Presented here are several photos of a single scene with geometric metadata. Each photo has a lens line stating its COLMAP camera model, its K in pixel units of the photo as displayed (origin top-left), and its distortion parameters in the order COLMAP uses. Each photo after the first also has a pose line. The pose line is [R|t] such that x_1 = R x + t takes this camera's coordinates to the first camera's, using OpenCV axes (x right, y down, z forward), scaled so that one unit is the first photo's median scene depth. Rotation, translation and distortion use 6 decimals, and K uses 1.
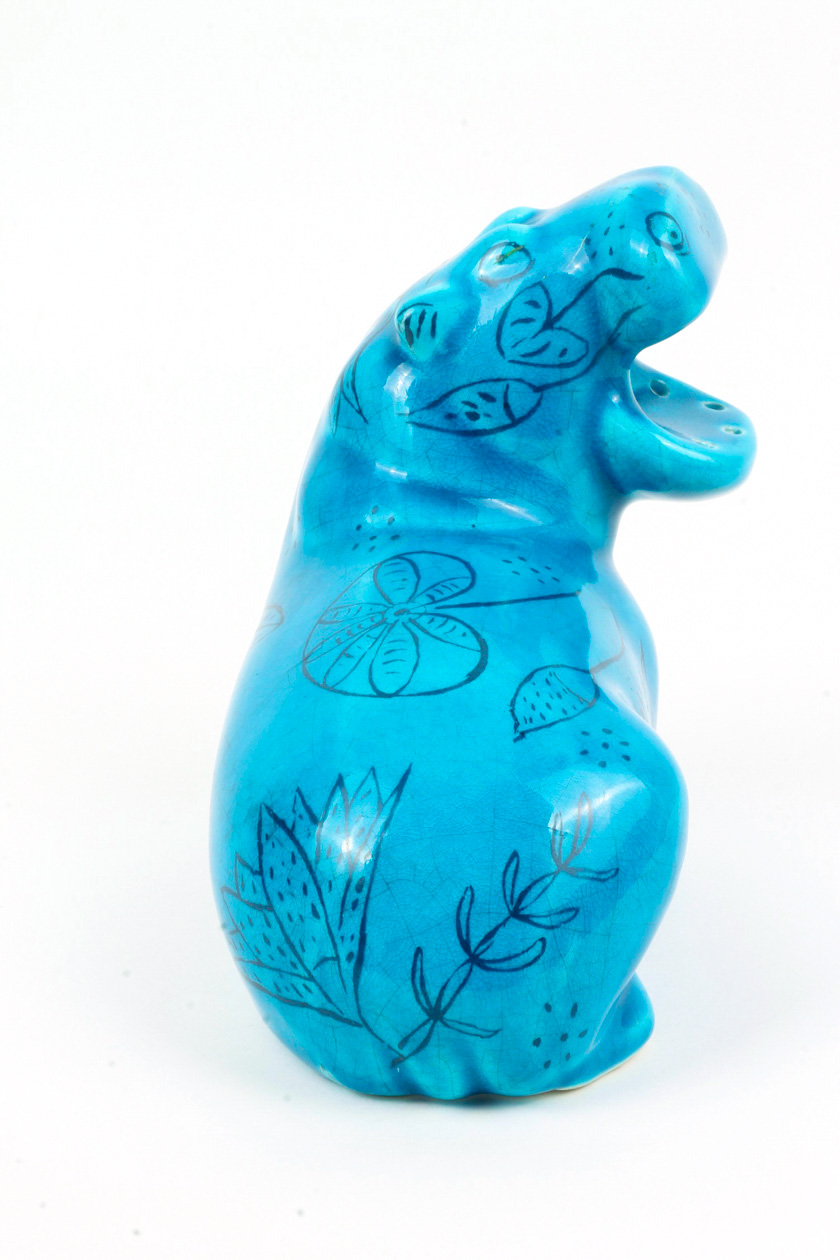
lens RADIAL K [[3336.3, 0, 420.0], [0, 3336.3, 630.0], [0, 0, 1]] dist [-0.112583, -1.670886]
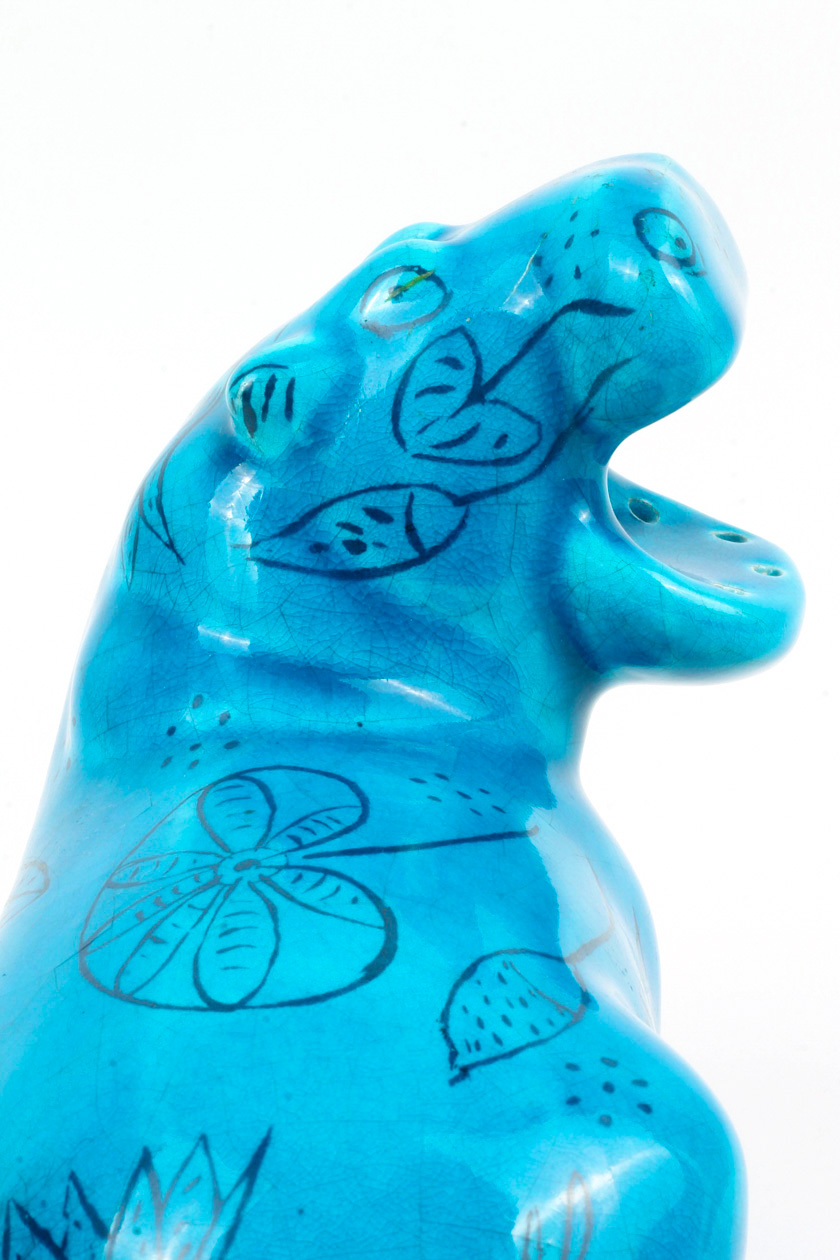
lens RADIAL K [[3336.3, 0, 420.0], [0, 3336.3, 630.0], [0, 0, 1]] dist [-0.112583, -1.670886]
pose [[0.998183, -0.013401, 0.058752, -0.008609], [0.018627, 0.995827, -0.089336, 0.006240], [-0.057310, 0.090268, 0.994267, 0.392715]]
